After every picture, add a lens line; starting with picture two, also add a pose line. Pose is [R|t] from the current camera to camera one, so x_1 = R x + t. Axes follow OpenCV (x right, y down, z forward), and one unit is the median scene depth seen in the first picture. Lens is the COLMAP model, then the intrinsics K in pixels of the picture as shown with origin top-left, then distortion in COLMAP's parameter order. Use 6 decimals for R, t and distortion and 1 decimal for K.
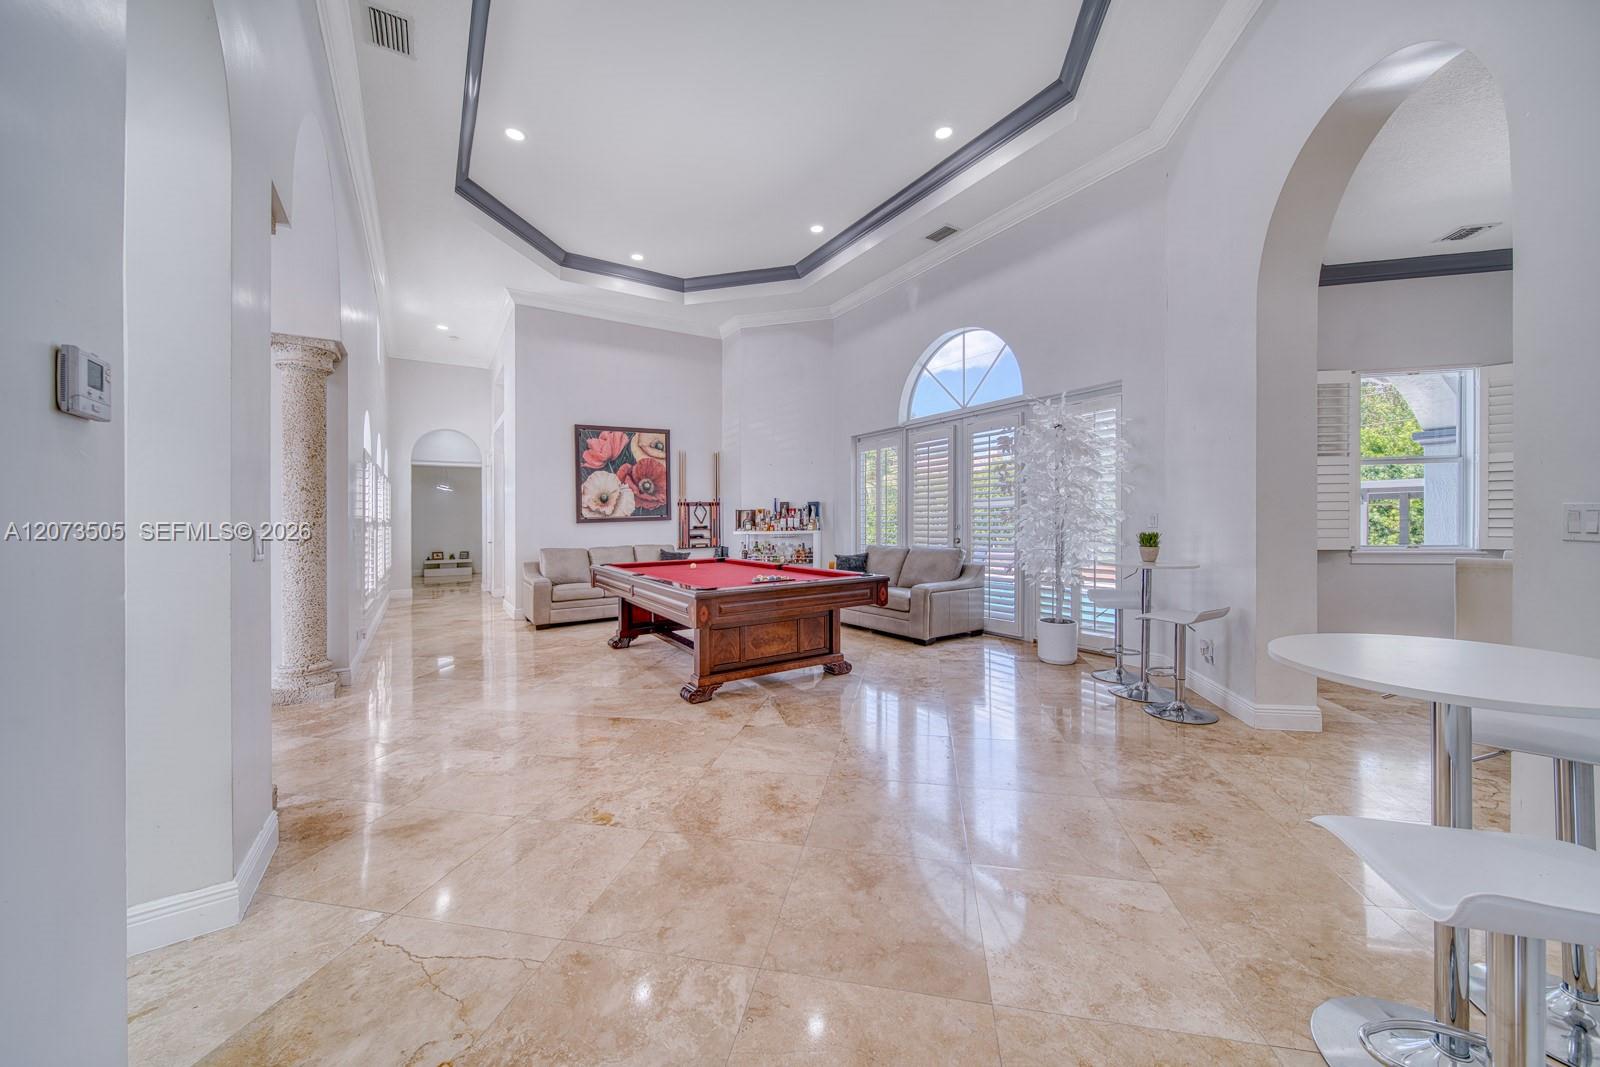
lens RADIAL K [[581.2, 0, 820.1], [0, 581.2, 519.4], [0, 0, 1]] dist [0.002937, -0.001021]
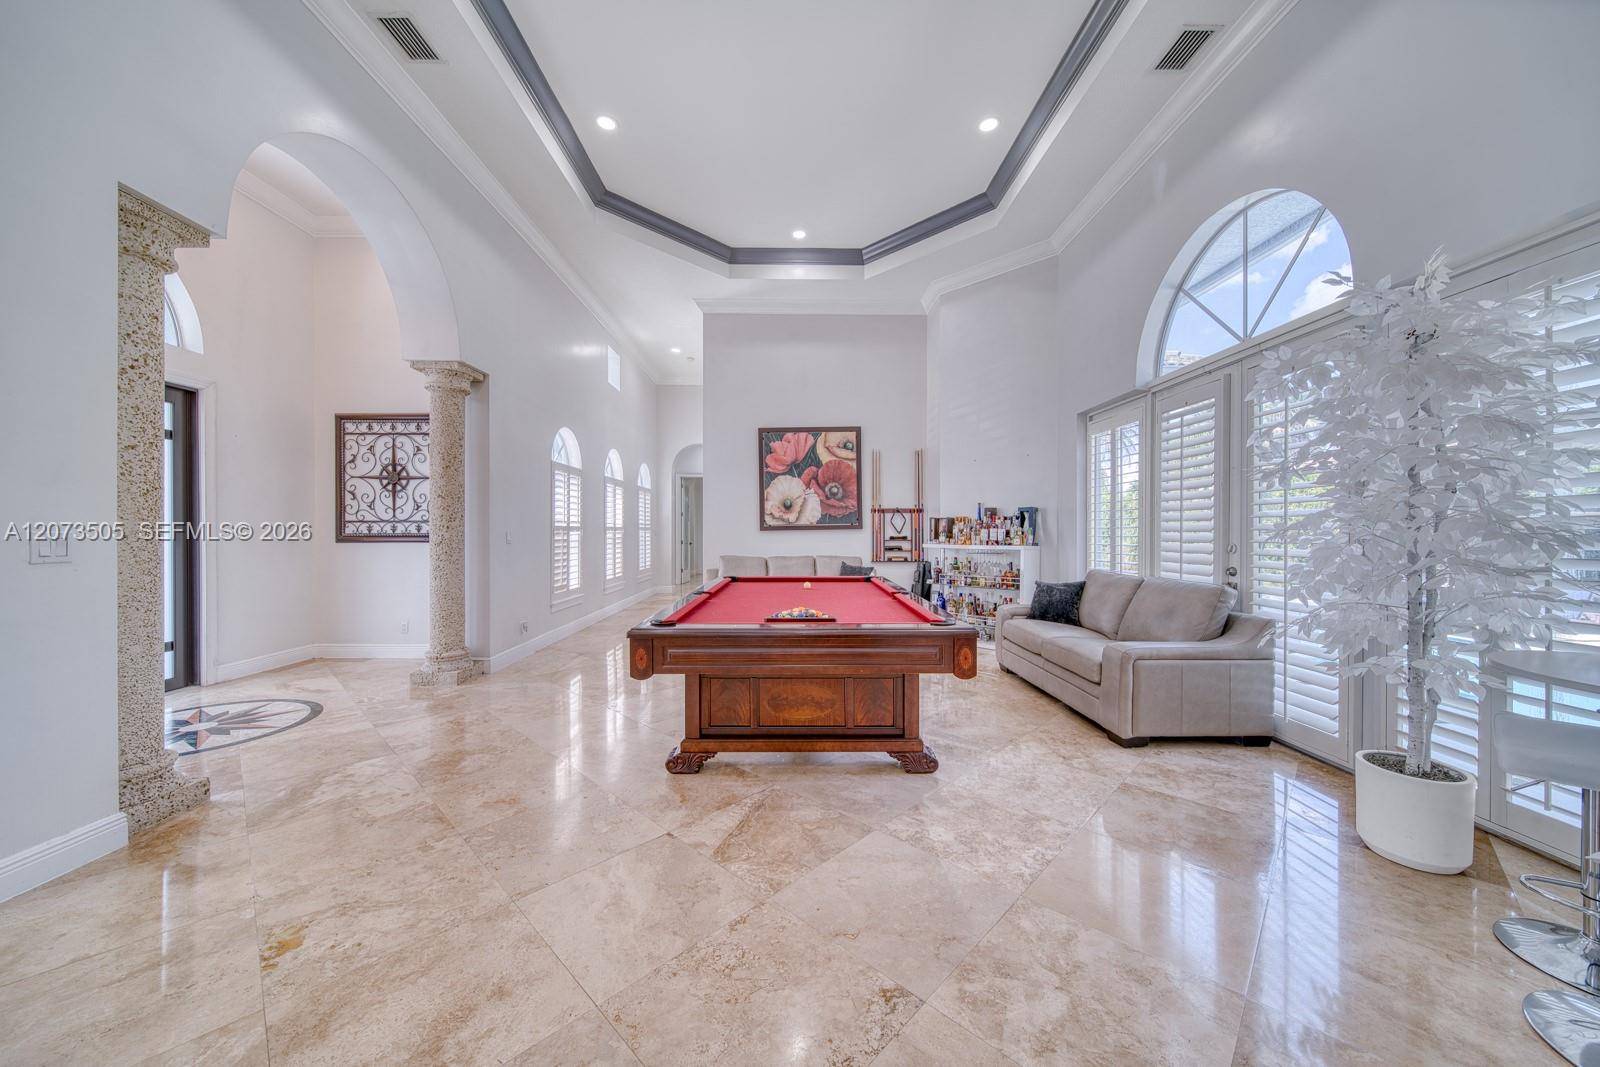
lens RADIAL K [[581.2, 0, 801.2], [0, 581.2, 524.3], [0, 0, 1]] dist [0.002937, -0.001021]
pose [[0.833639, 0.010949, -0.552201, 0.169283], [-0.014650, 0.999890, -0.002291, -0.002770], [0.552115, 0.010000, 0.833708, 0.235258]]
